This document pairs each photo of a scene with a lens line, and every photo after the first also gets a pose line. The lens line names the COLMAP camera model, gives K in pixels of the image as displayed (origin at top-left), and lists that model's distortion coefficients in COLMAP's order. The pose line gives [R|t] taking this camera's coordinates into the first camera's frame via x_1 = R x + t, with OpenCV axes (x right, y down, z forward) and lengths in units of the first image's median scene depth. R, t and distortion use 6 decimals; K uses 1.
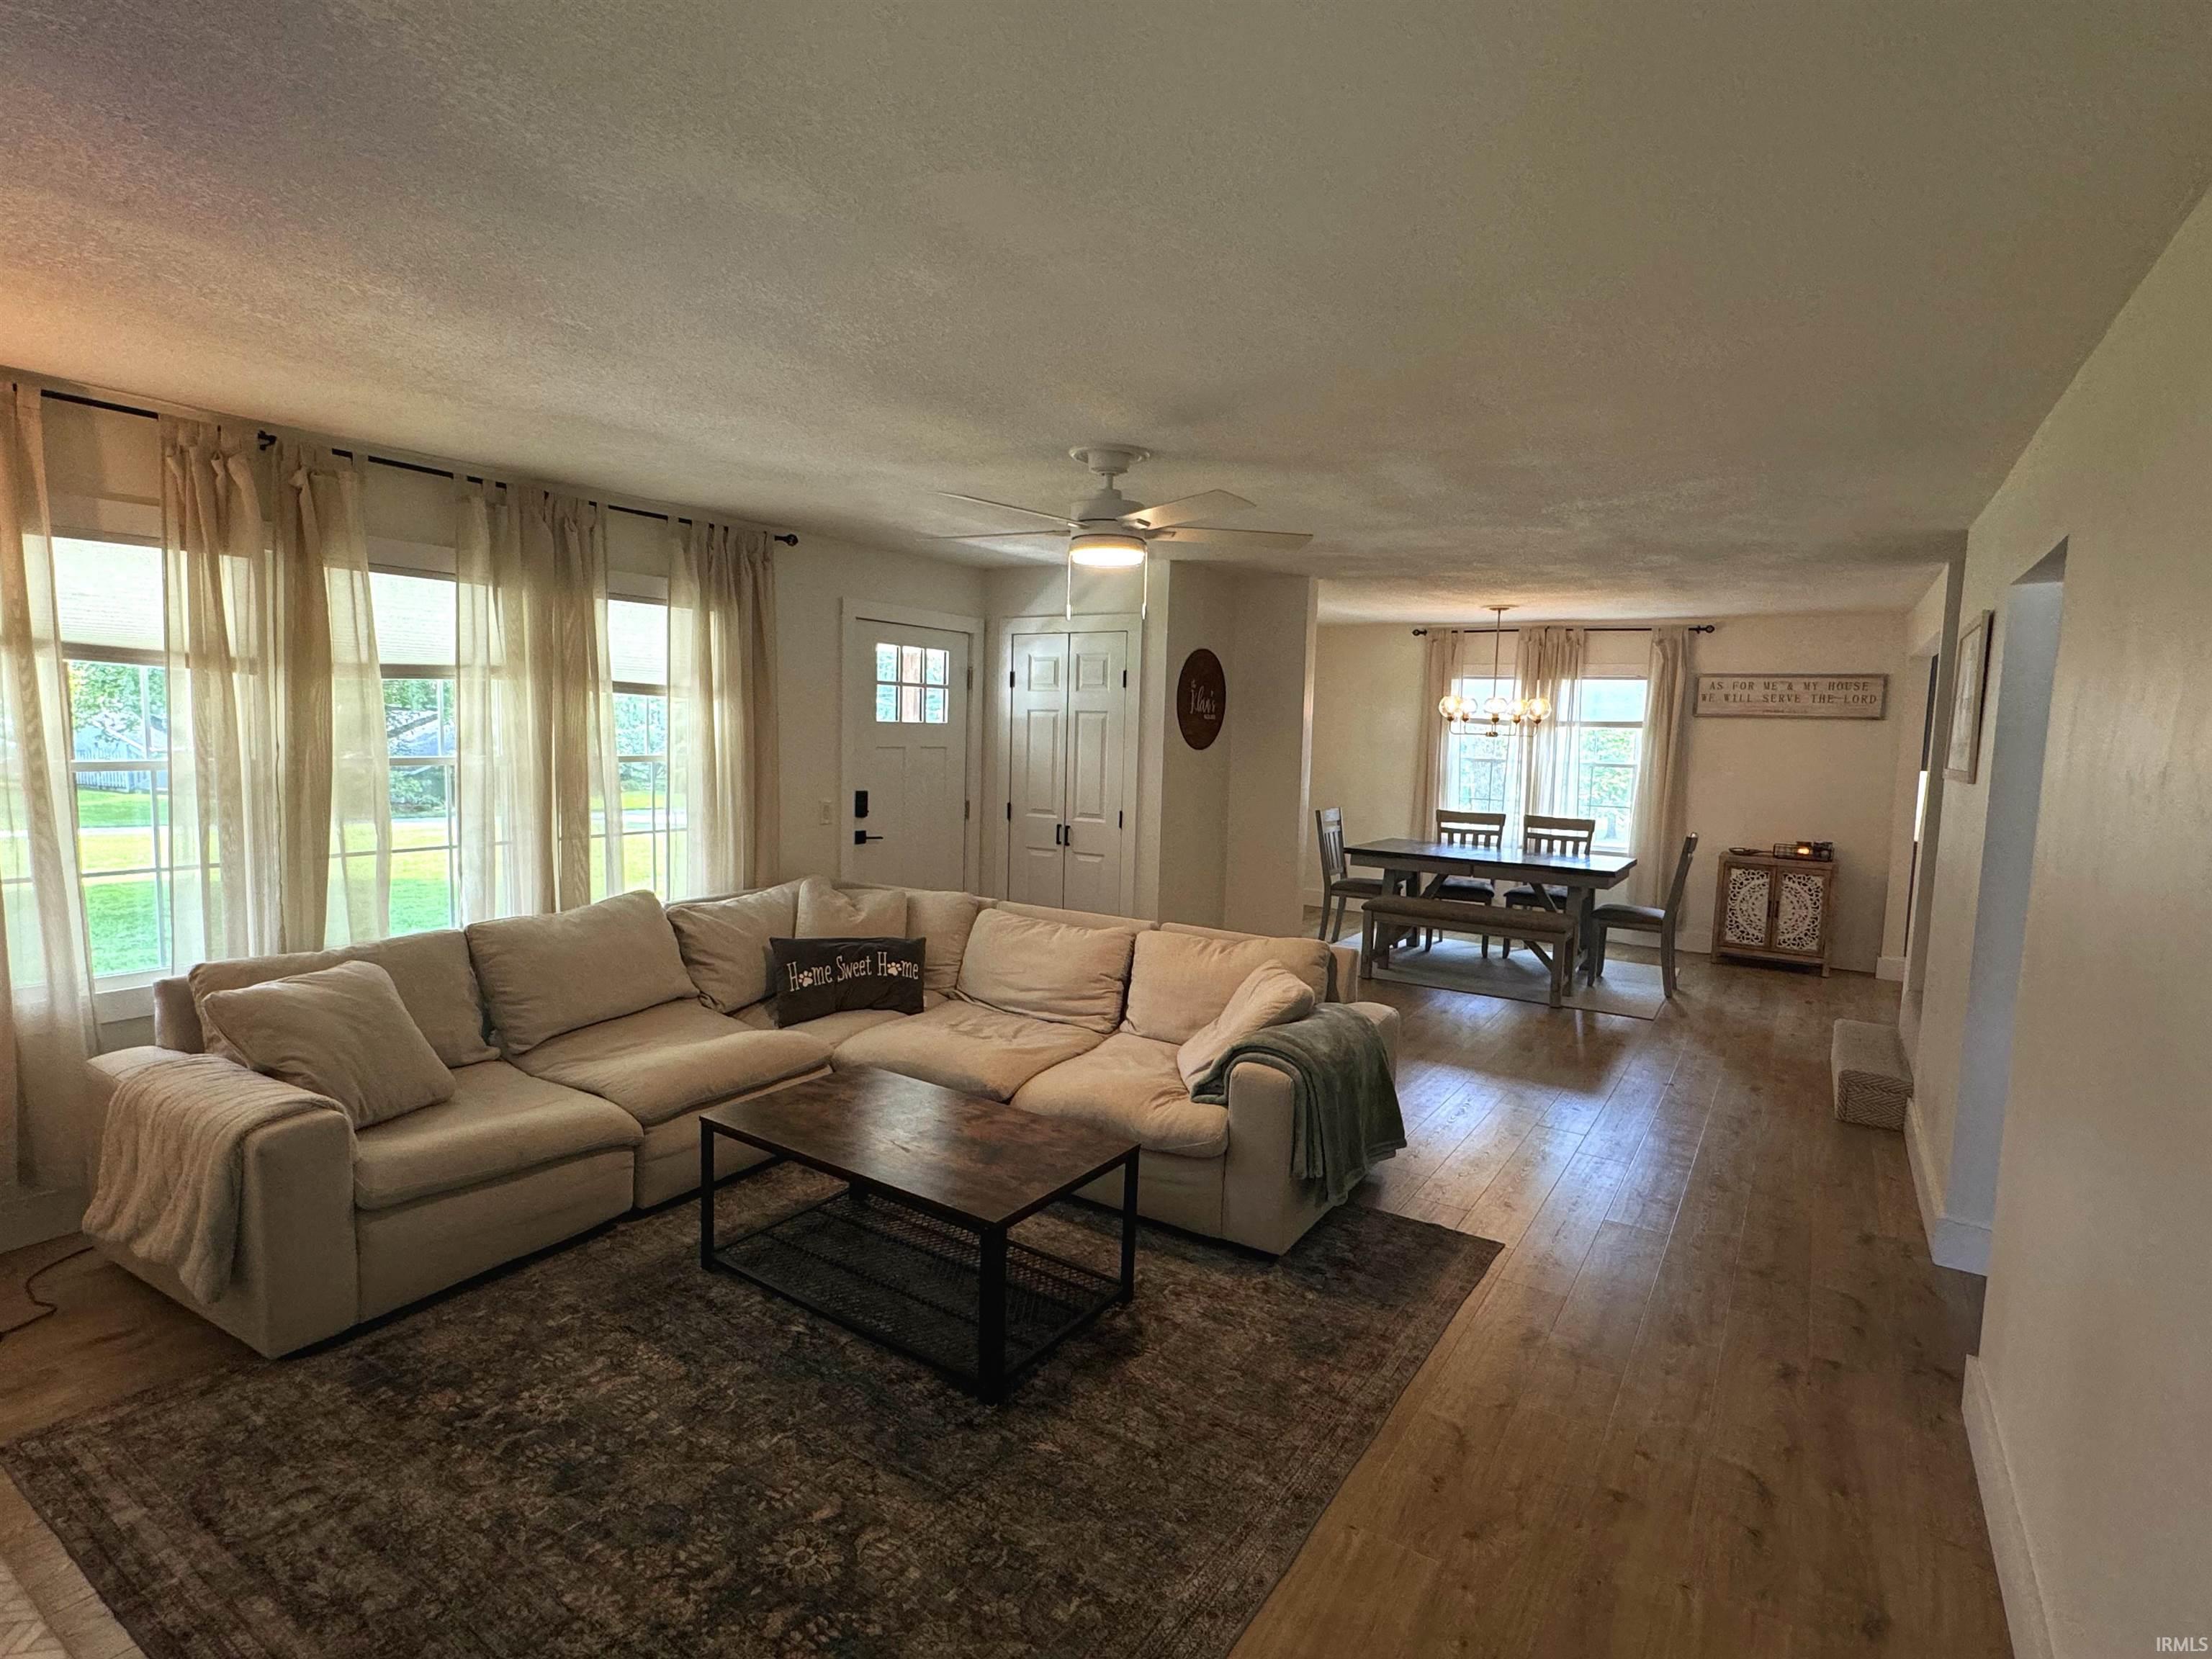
lens RADIAL K [[1093.5, 0, 1106.0], [0, 1093.5, 829.5], [0, 0, 1]] dist [-0.002203, -0.000329]
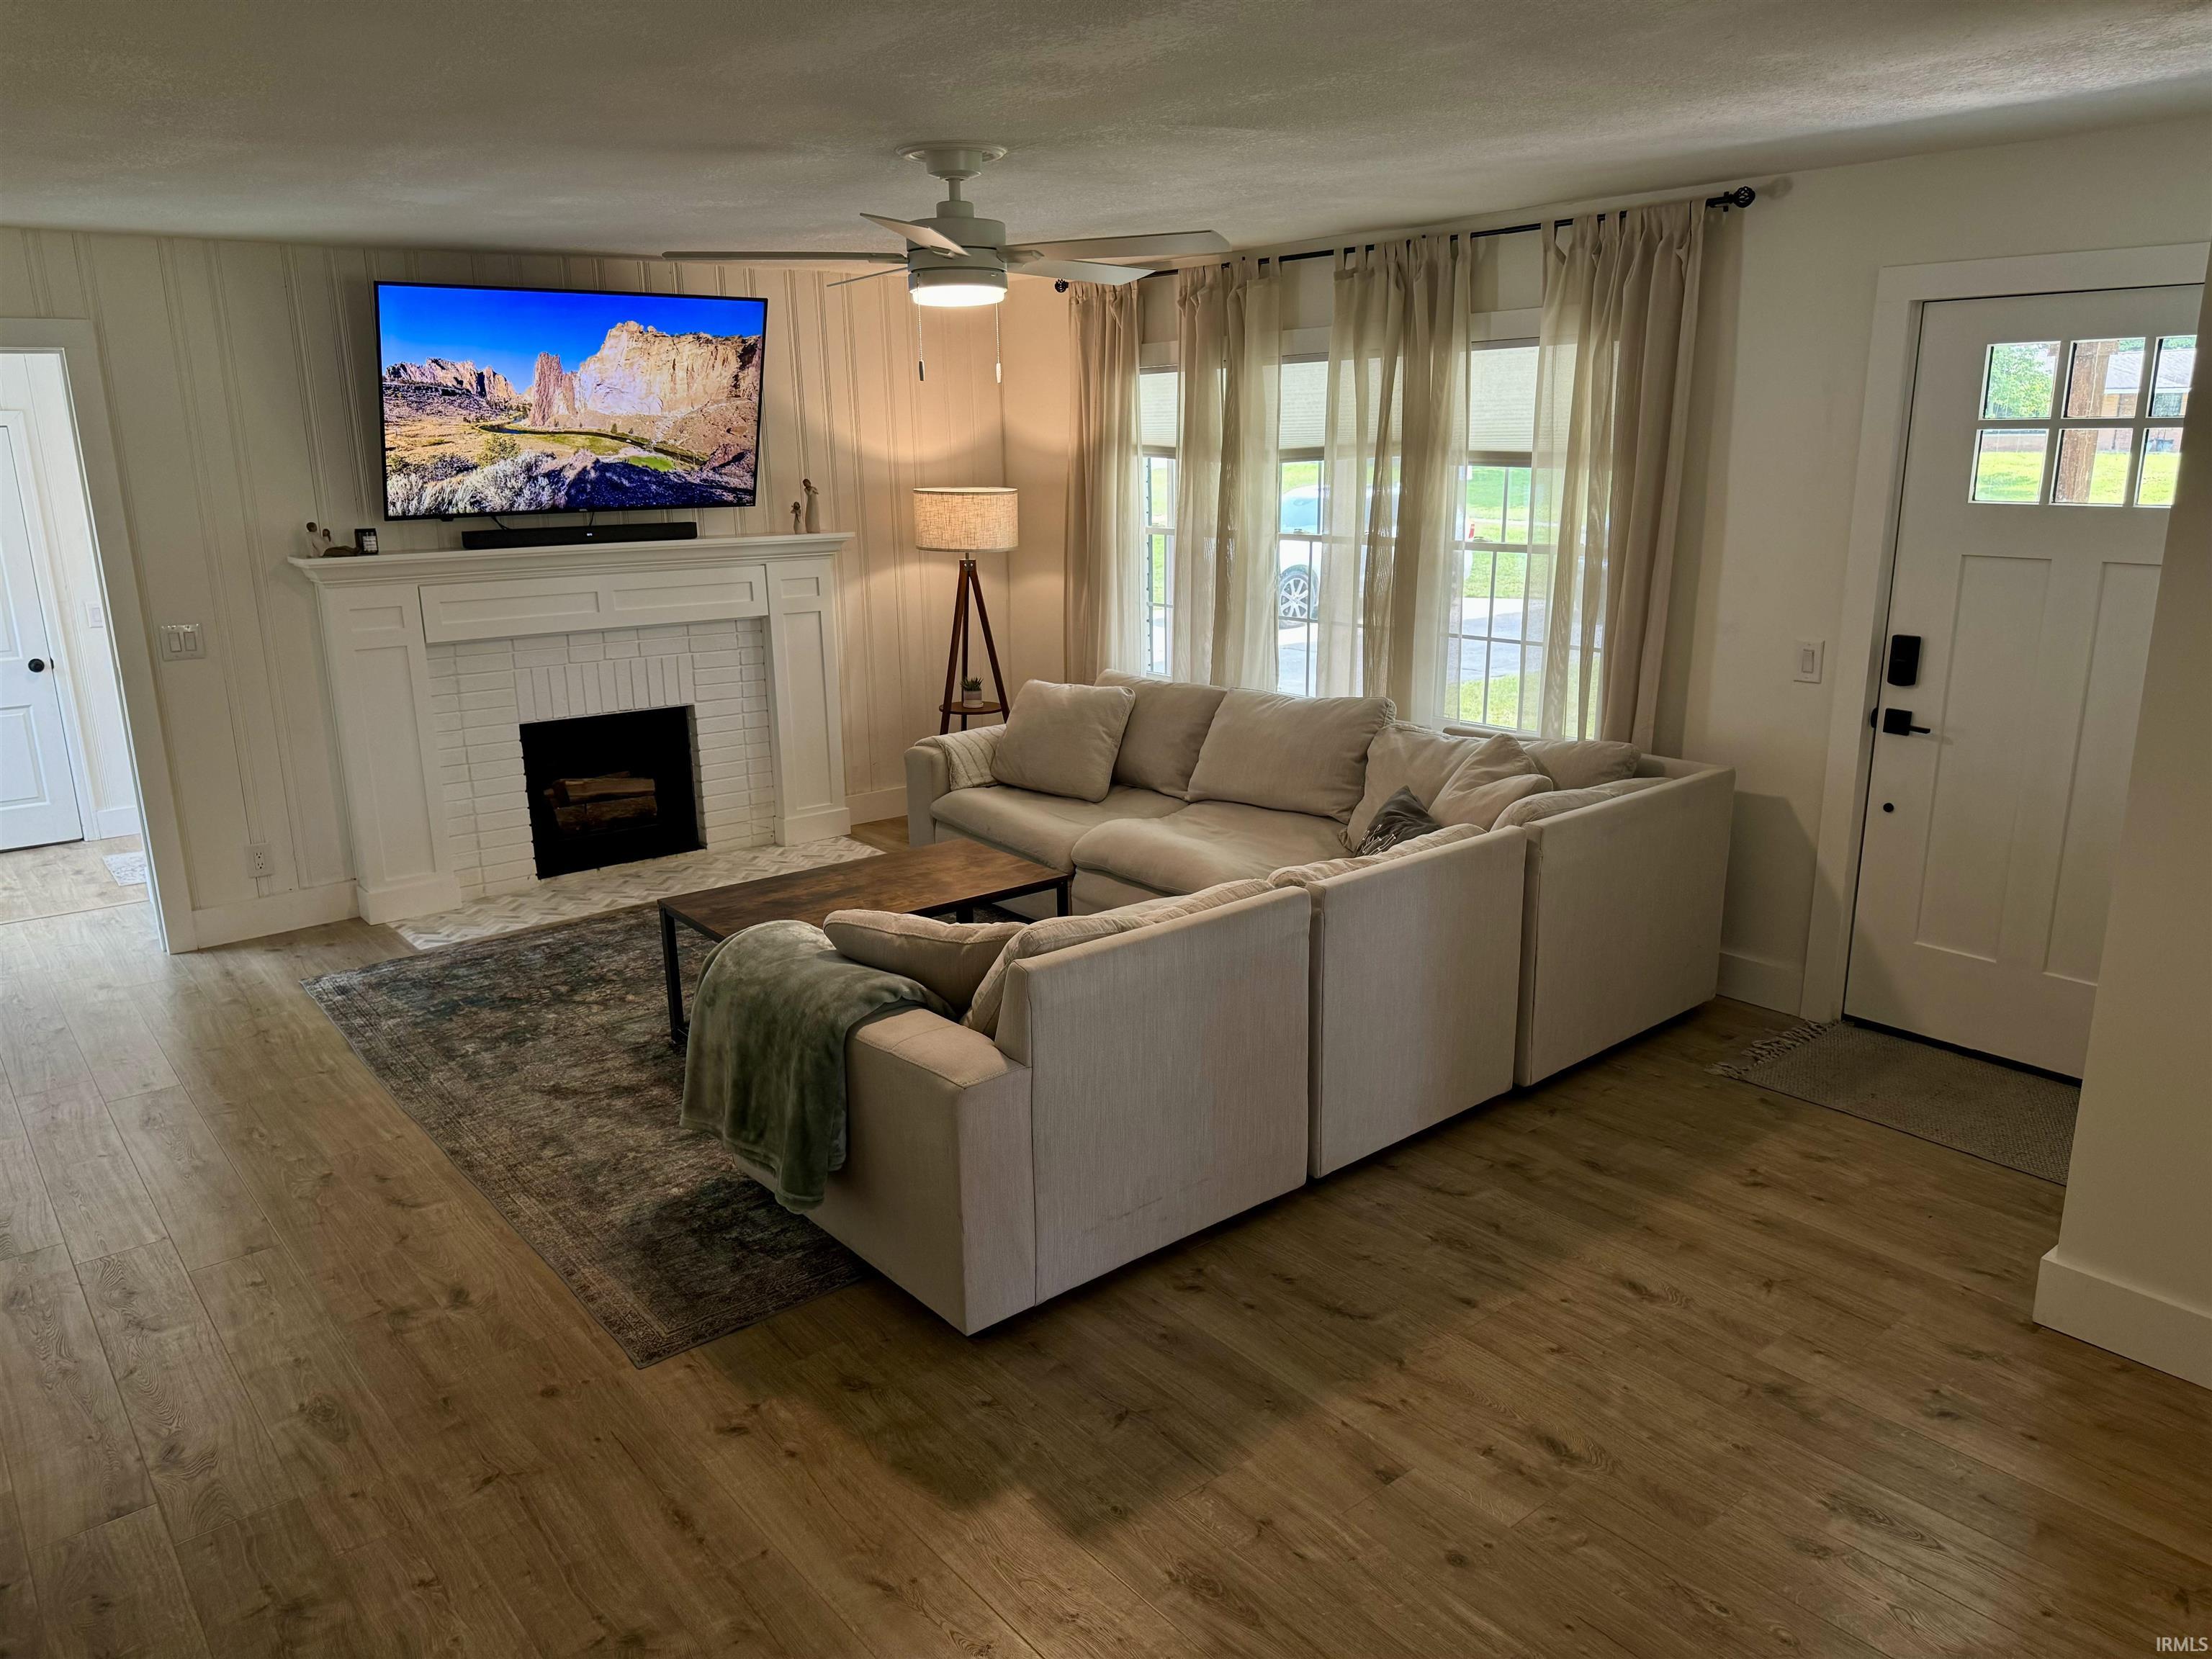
lens RADIAL K [[1533.9, 0, 1106.0], [0, 1533.9, 829.5], [0, 0, 1]] dist [0.009819, 0.003062]
pose [[-0.287972, 0.220106, -0.932001, 0.789648], [-0.087003, 0.963190, 0.254354, -0.130945], [0.953679, 0.154334, -0.258221, 1.079534]]
